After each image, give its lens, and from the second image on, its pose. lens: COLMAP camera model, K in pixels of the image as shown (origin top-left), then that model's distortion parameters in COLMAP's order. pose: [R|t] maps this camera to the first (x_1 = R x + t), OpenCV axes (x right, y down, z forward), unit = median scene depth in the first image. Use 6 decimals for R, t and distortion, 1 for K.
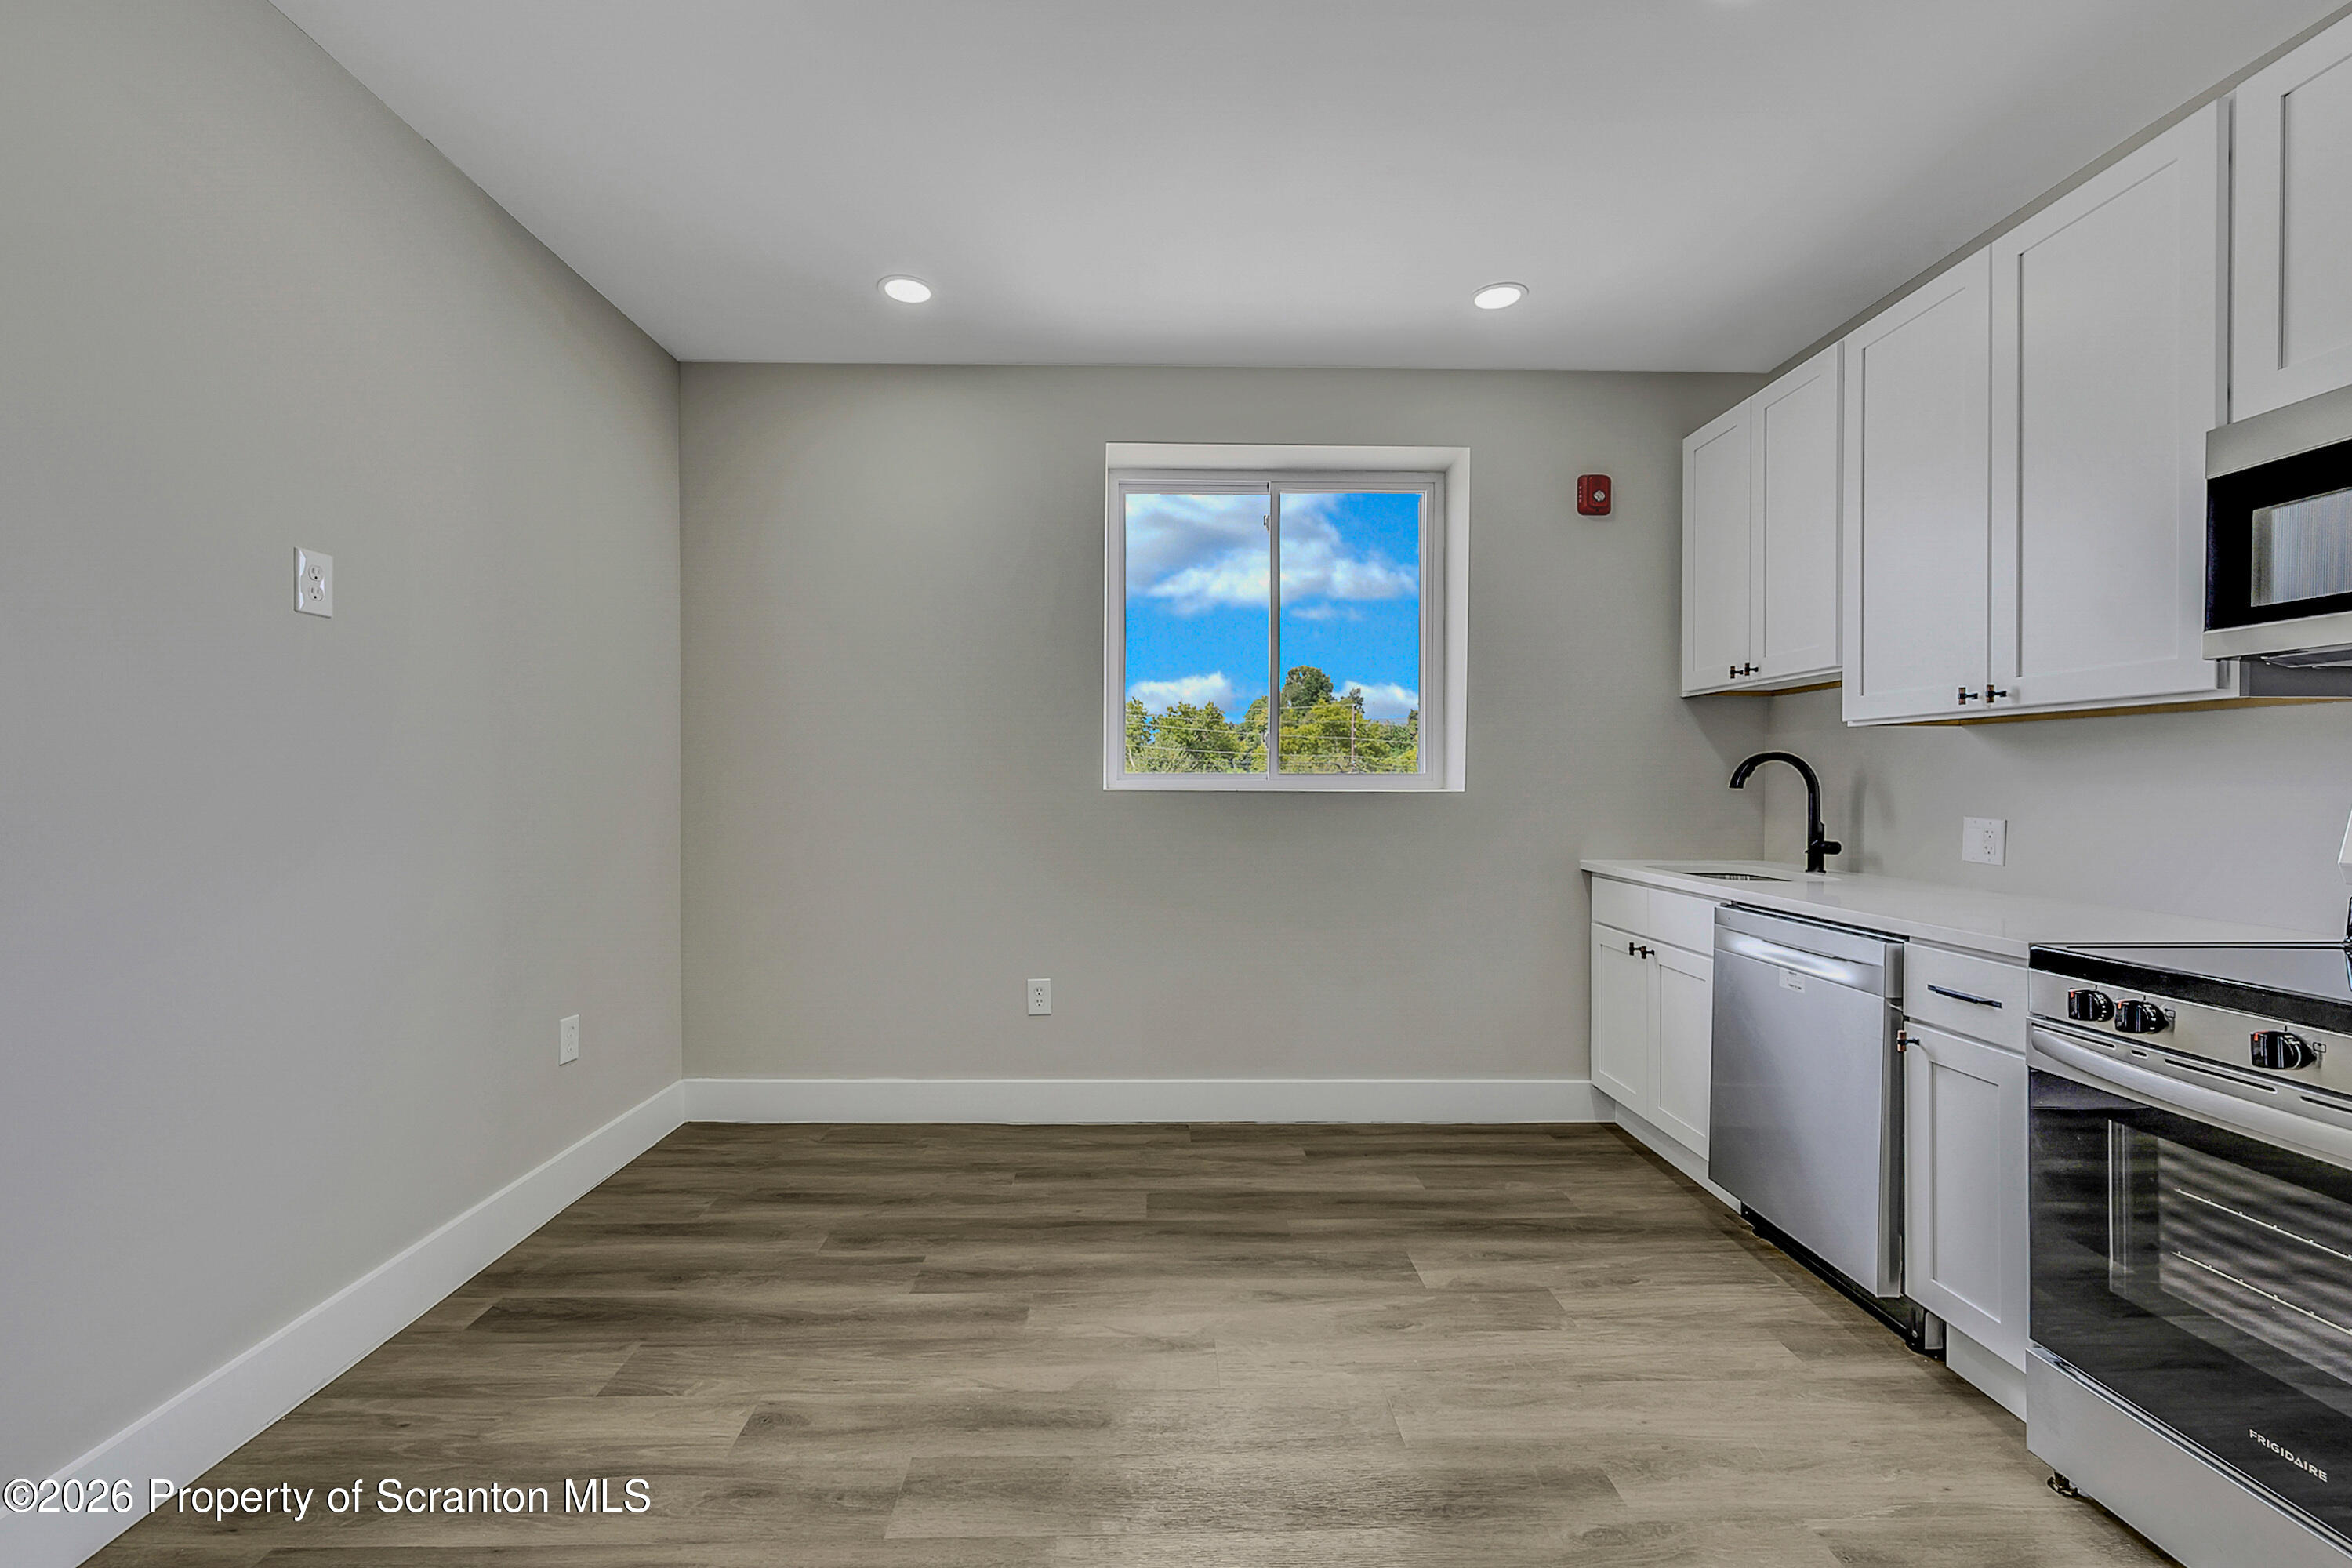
lens RADIAL K [[954.7, 0, 1179.4], [0, 954.7, 785.1], [0, 0, 1]] dist [0.002881, 0.000383]
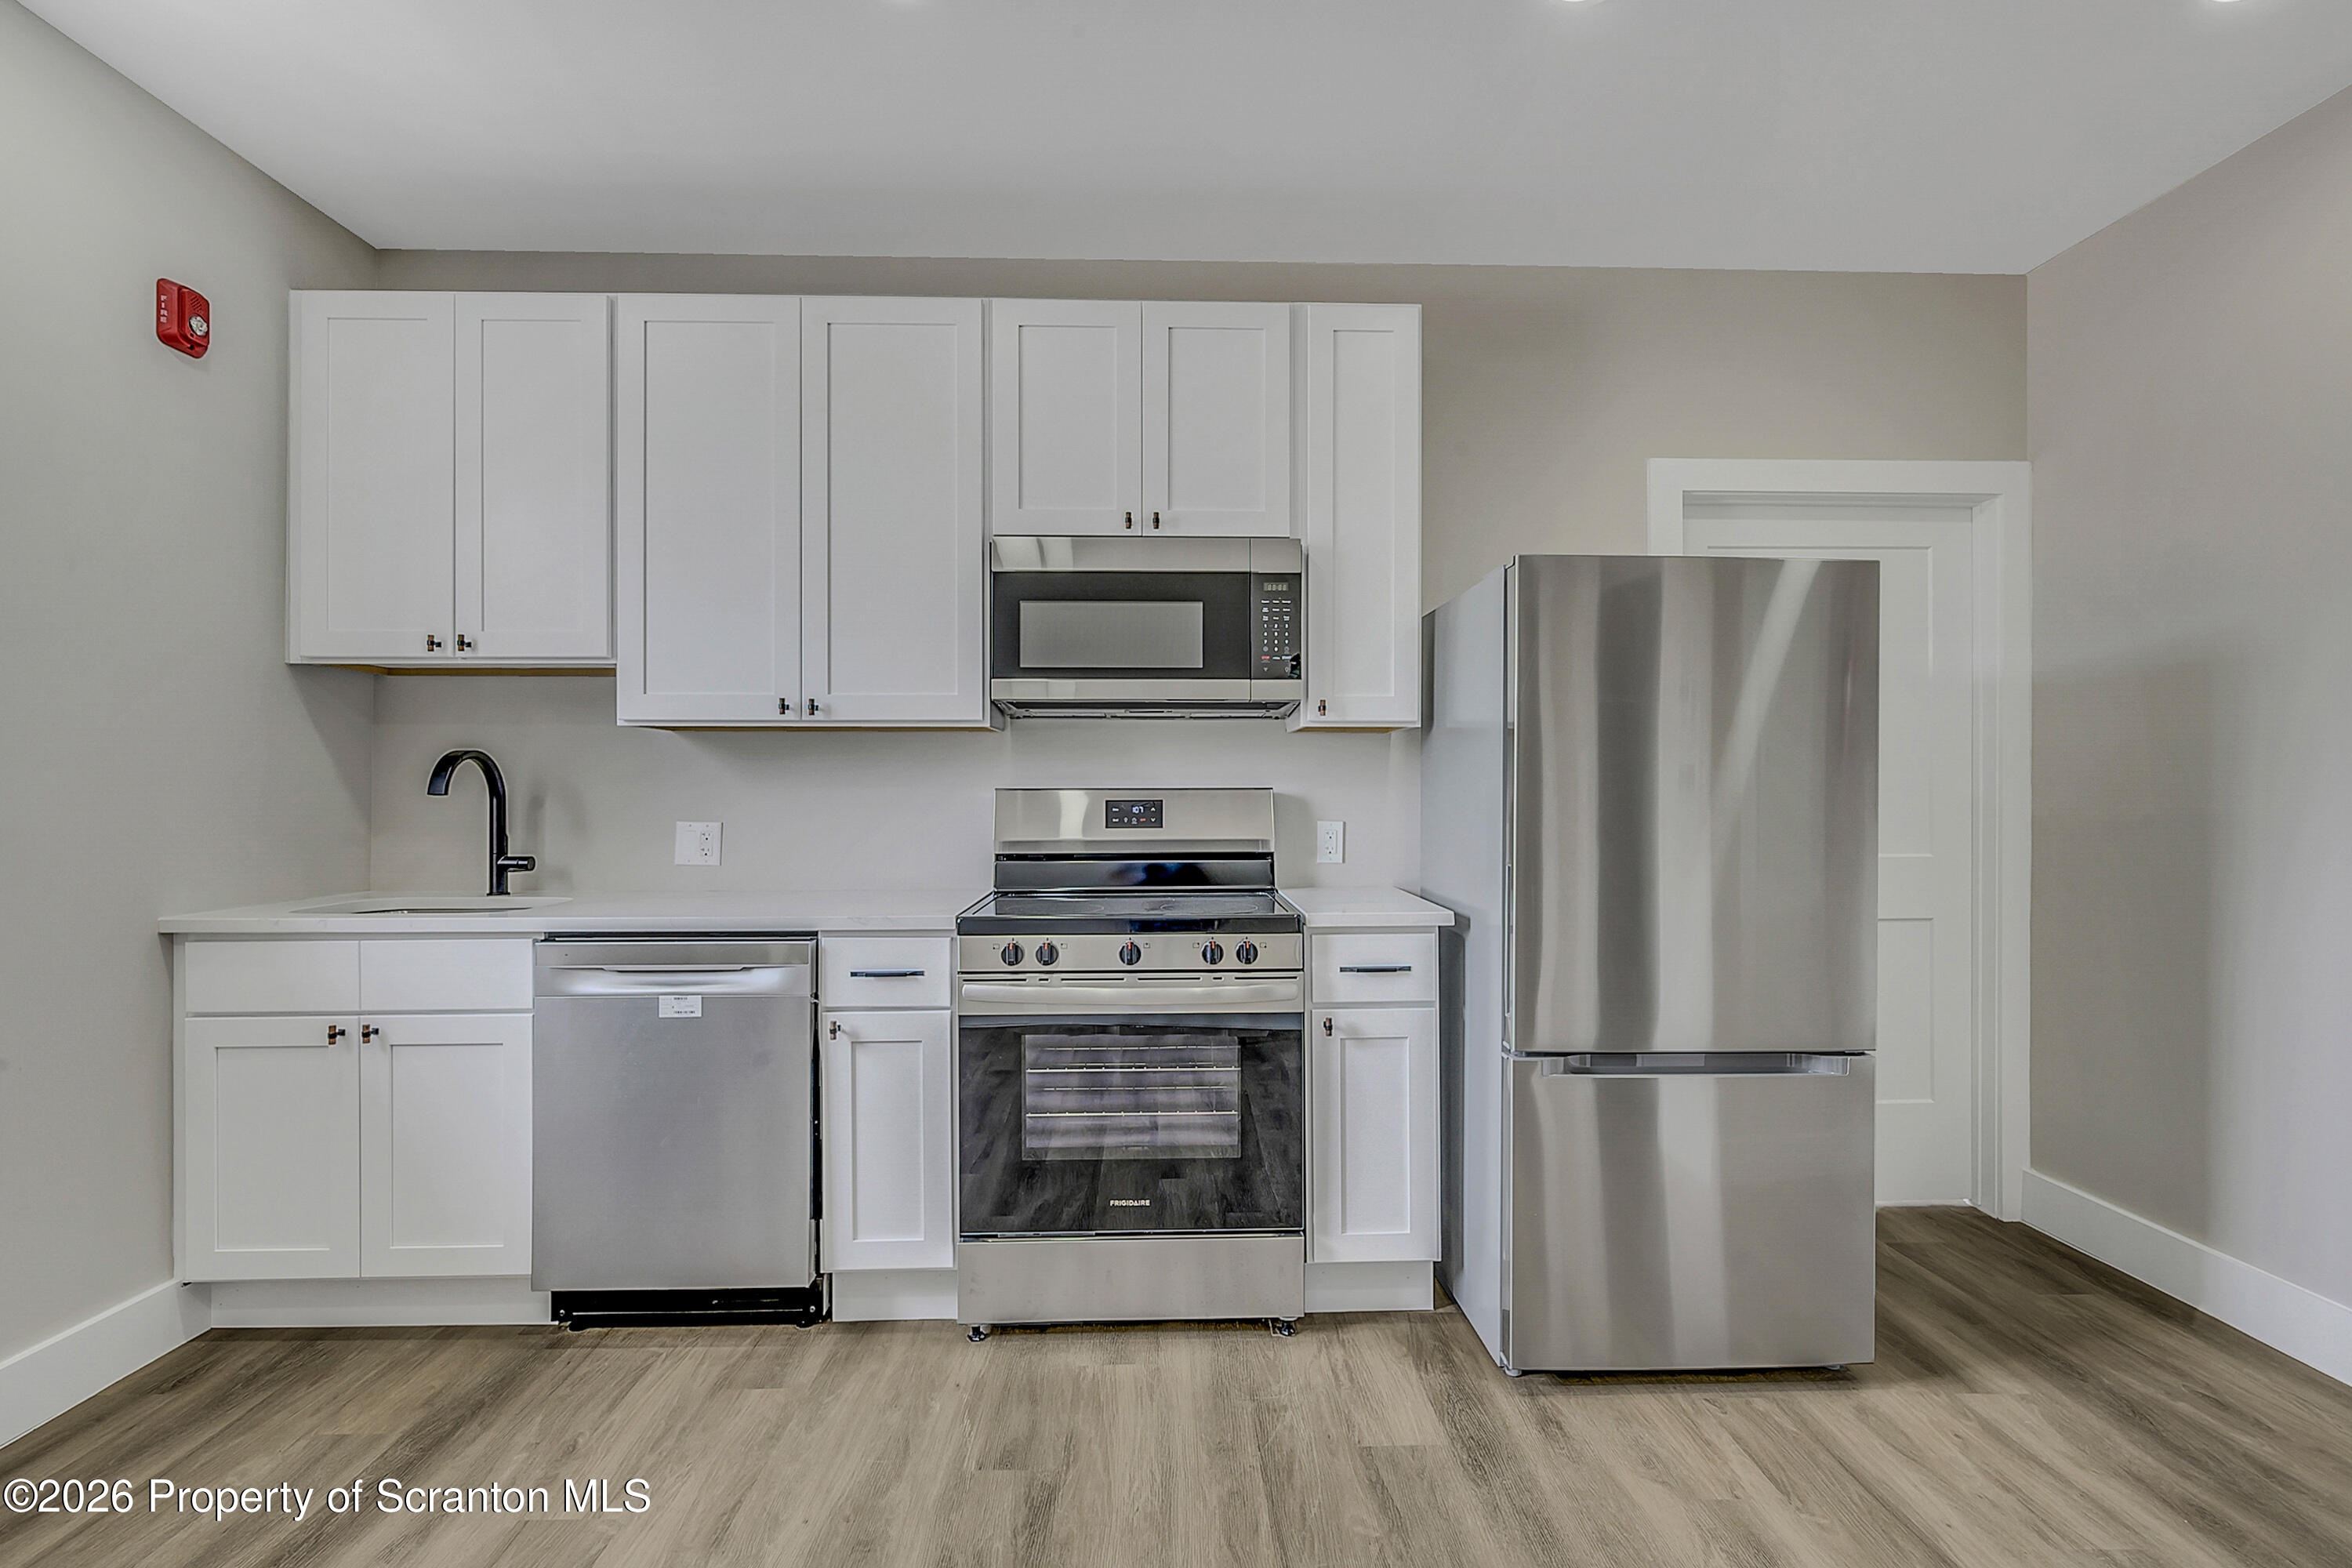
lens RADIAL K [[1175.7, 0, 1179.2], [0, 1175.7, 784.3], [0, 0, 1]] dist [-0.004249, -0.000399]
pose [[-0.013110, 0.002831, 0.999910, -0.455988], [0.005921, 0.999979, -0.002753, 0.000831], [-0.999897, 0.005885, -0.013126, 0.521759]]
